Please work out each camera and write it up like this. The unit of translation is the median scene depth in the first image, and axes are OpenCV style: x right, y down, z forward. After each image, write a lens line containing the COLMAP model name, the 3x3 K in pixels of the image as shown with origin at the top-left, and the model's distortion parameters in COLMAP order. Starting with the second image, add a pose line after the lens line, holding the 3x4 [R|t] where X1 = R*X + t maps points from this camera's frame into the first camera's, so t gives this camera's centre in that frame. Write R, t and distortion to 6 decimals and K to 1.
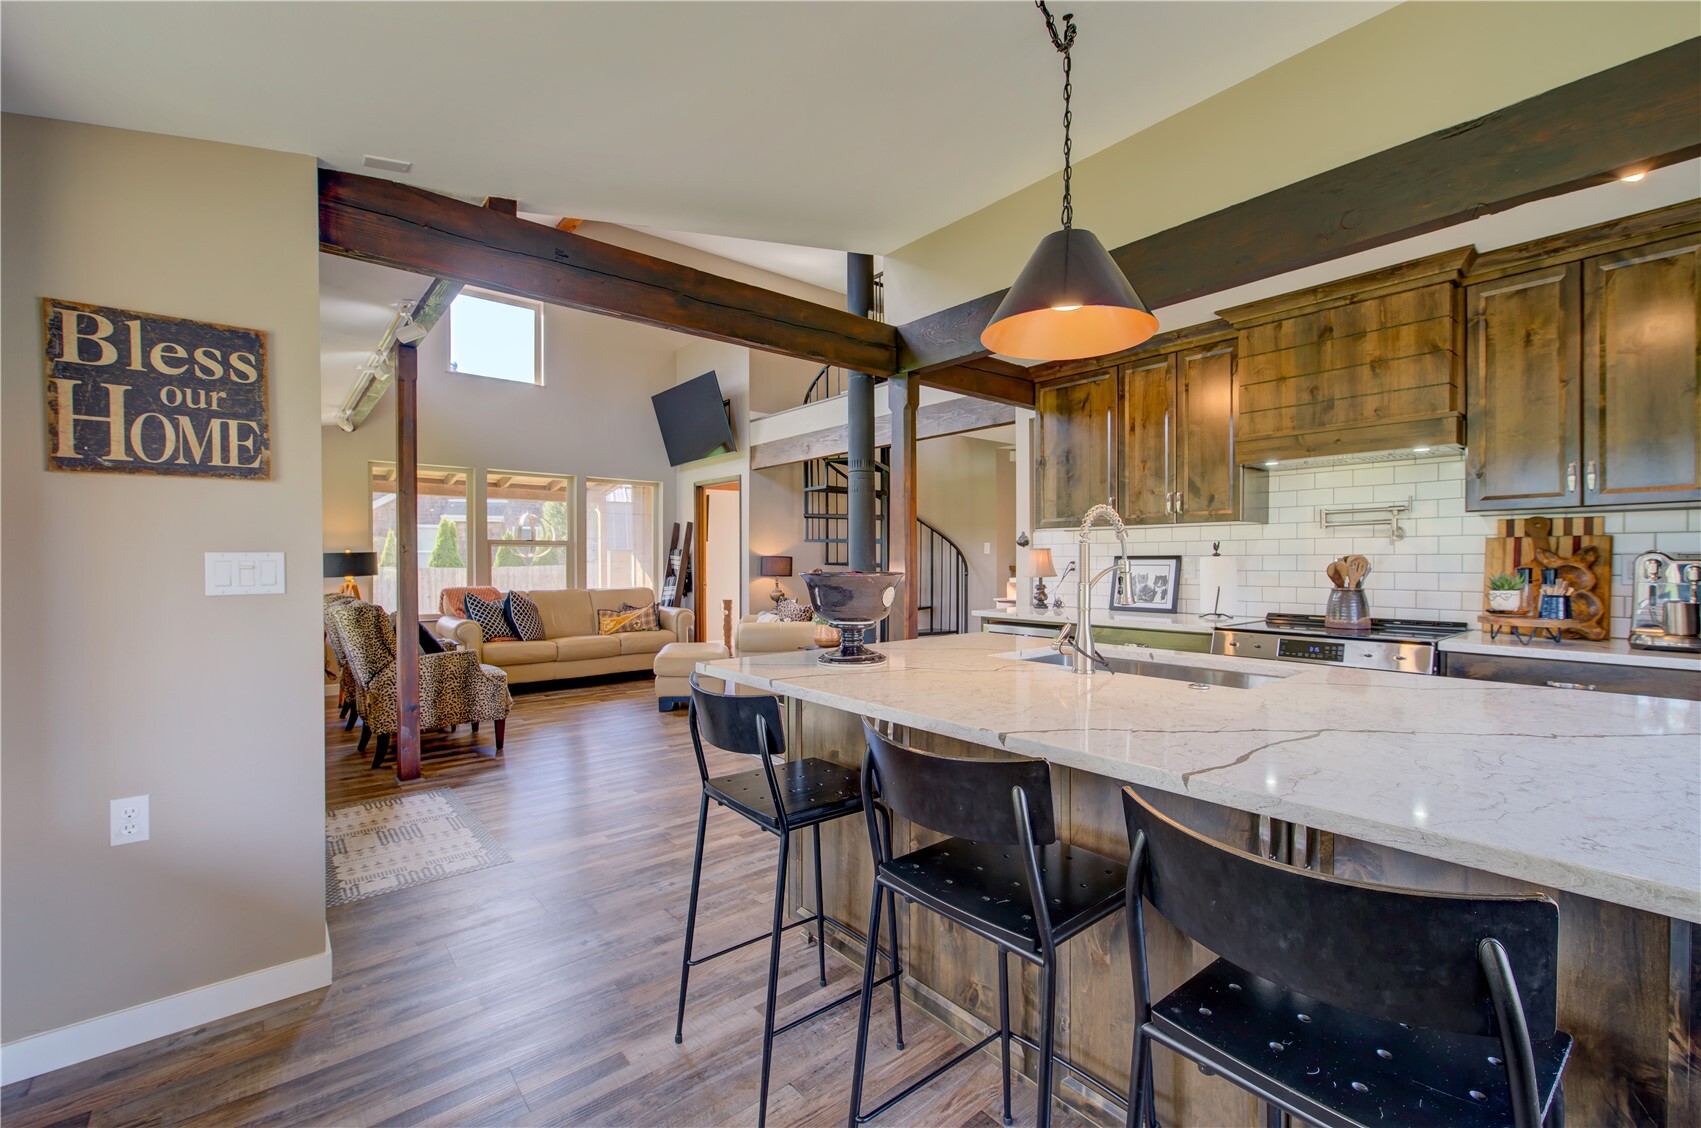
lens RADIAL K [[720.3, 0, 859.4], [0, 720.3, 558.8], [0, 0, 1]] dist [-0.001343, 0.000538]
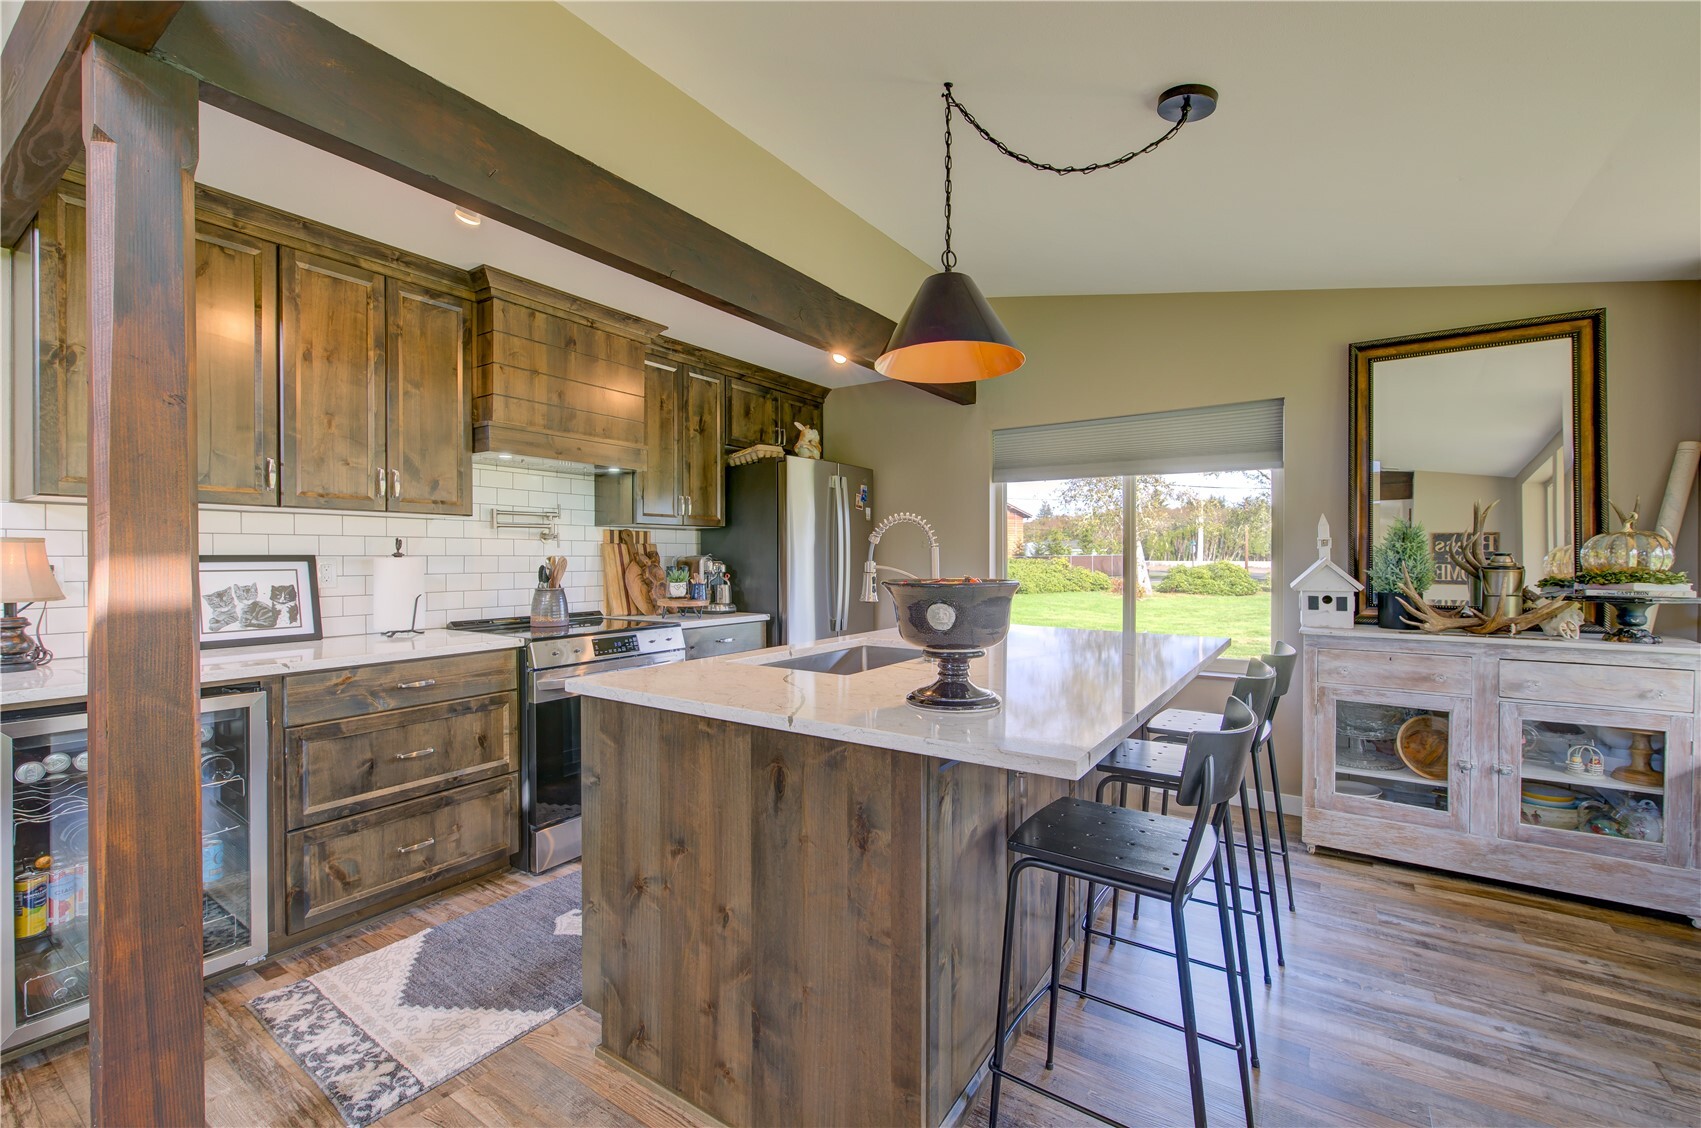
lens RADIAL K [[716.2, 0, 855.7], [0, 716.2, 566.0], [0, 0, 1]] dist [-0.003256, 0.000424]
pose [[-0.277824, -0.009196, 0.960588, -0.205485], [0.001342, 0.999949, 0.009961, -0.000350], [-0.960631, 0.004056, -0.277798, 0.393200]]
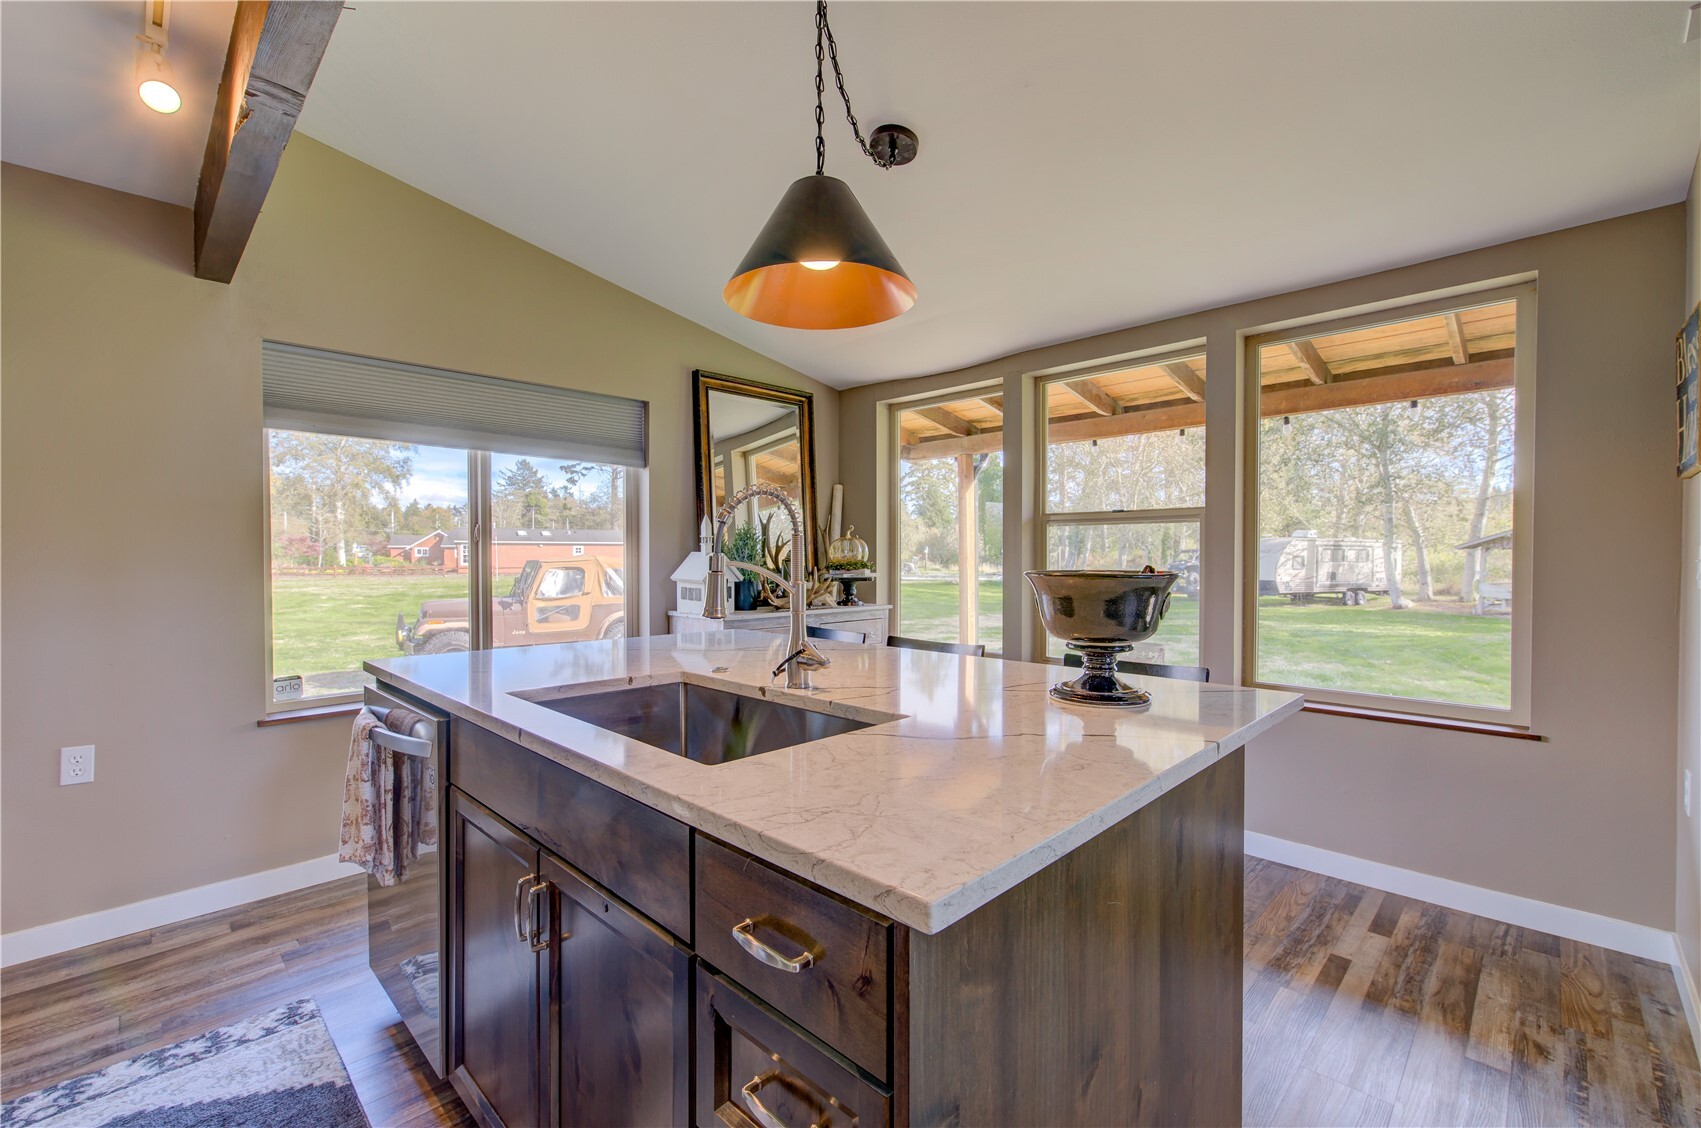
lens RADIAL K [[710.9, 0, 857.3], [0, 710.9, 568.4], [0, 0, 1]] dist [-0.005525, 0.000661]
pose [[-0.995076, 0.003319, -0.099062, 0.087926], [0.001595, 0.999846, 0.017475, 0.001314], [0.099105, 0.017230, -0.994928, 0.502445]]
